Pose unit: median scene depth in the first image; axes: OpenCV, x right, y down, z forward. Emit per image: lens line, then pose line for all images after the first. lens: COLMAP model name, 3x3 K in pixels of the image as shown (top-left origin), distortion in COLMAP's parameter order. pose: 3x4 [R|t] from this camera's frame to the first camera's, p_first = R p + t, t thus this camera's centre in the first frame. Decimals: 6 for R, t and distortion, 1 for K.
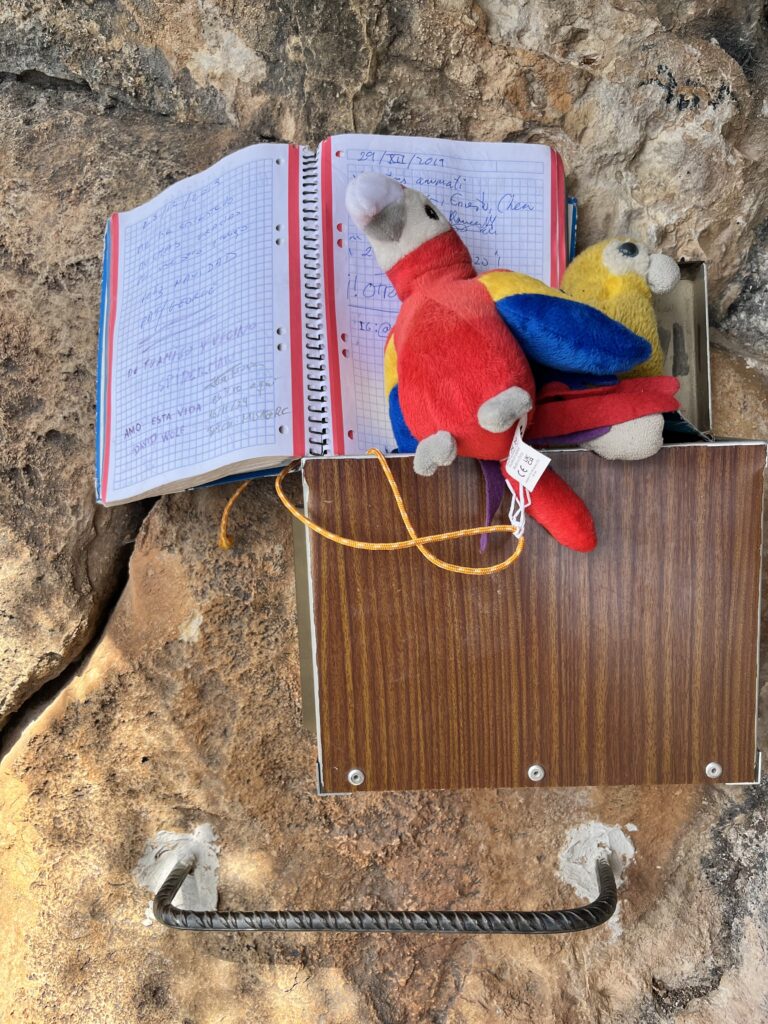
lens RADIAL K [[768.8, 0, 384.6], [0, 768.8, 512.4], [0, 0, 1]] dist [0.005792, -0.003252]
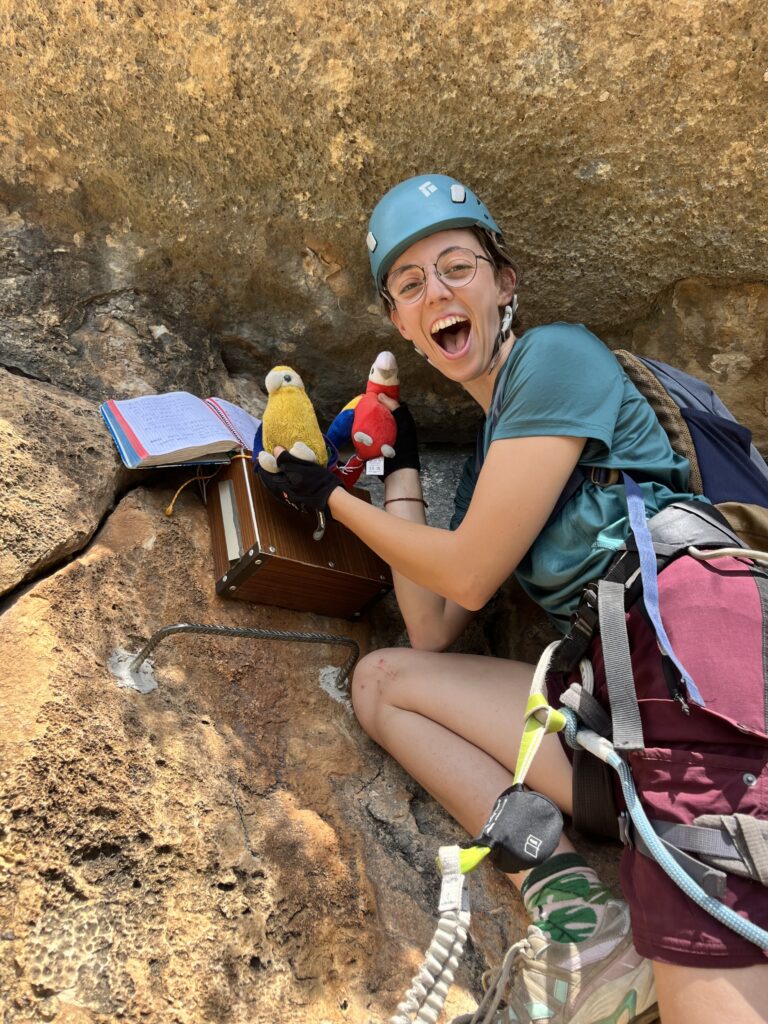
lens RADIAL K [[768.8, 0, 384.0], [0, 768.8, 511.7], [0, 0, 1]] dist [0.005792, -0.003252]
pose [[0.746076, 0.275638, 0.606130, -0.983755], [0.281645, 0.694220, -0.662370, 1.517365], [-0.603362, 0.664892, 0.440309, -0.279996]]
